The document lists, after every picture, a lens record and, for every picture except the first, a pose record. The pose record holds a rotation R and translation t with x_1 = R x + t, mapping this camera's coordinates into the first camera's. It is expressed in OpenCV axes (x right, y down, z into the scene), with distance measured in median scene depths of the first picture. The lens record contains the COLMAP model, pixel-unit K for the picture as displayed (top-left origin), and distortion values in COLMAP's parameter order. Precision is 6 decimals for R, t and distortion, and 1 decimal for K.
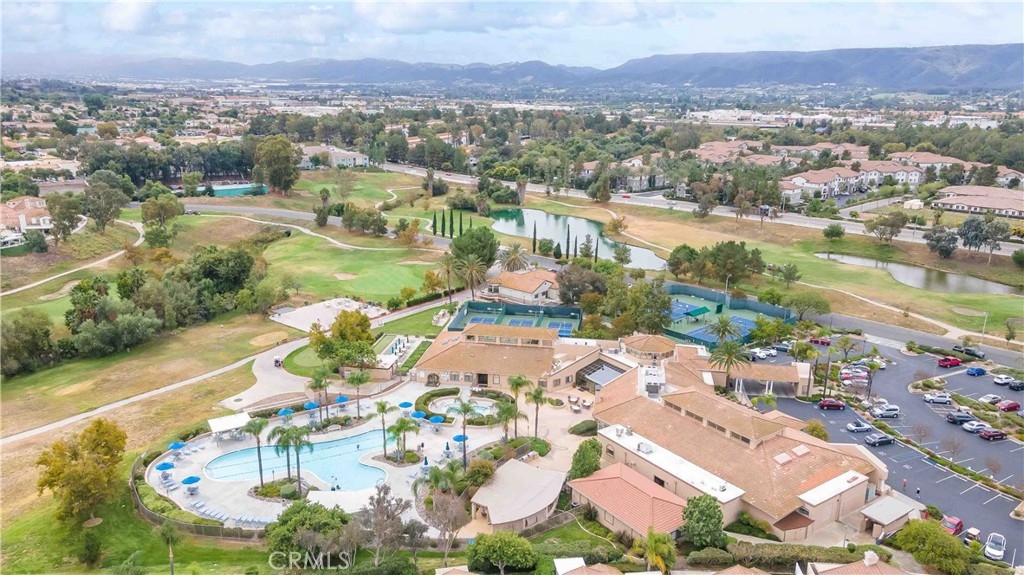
lens RADIAL K [[743.6, 0, 512.0], [0, 743.6, 287.5], [0, 0, 1]] dist [0.012045, 0.084355]
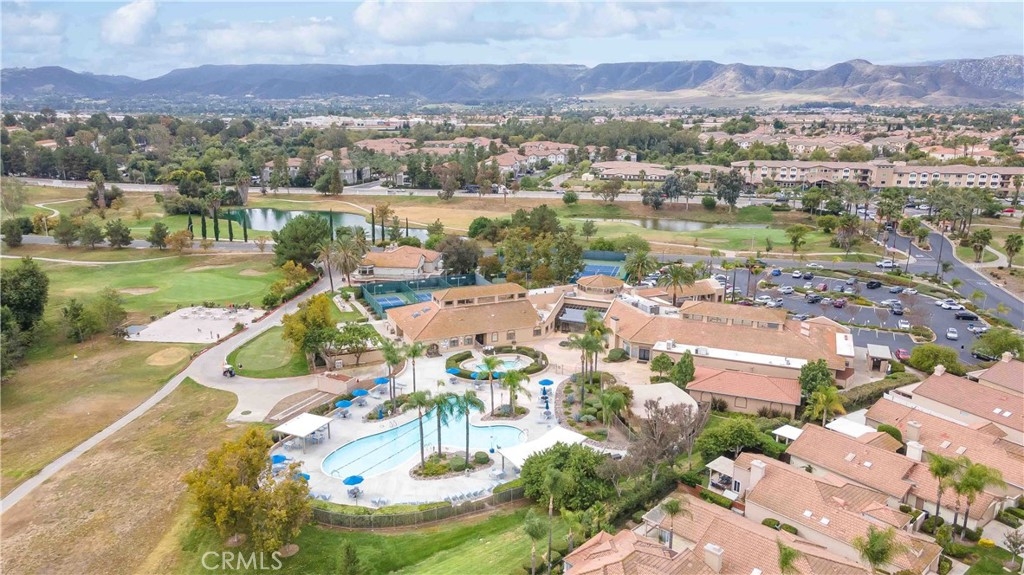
lens RADIAL K [[743.6, 0, 512.0], [0, 743.6, 287.5], [0, 0, 1]] dist [0.012045, 0.084355]
pose [[0.842212, -0.141787, 0.520168, -0.293097], [0.150295, 0.988298, 0.026045, 0.020526], [-0.517774, 0.056243, 0.853667, 0.077177]]
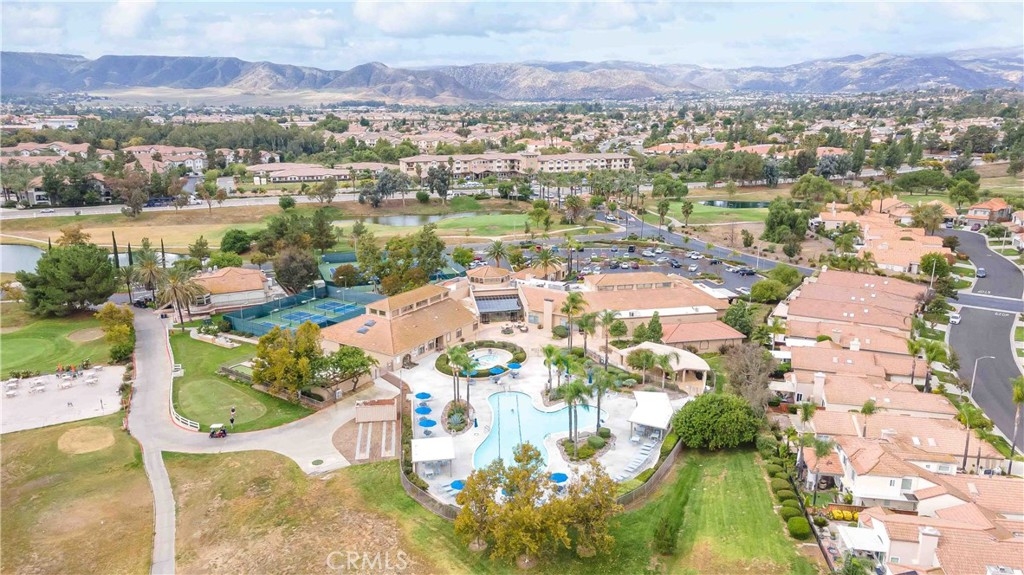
lens RADIAL K [[743.6, 0, 512.0], [0, 743.6, 287.5], [0, 0, 1]] dist [0.012045, 0.084355]
pose [[0.387468, -0.240444, 0.889975, -0.498174], [0.251134, 0.956407, 0.149056, -0.039792], [-0.887018, 0.165749, 0.430961, 0.277005]]
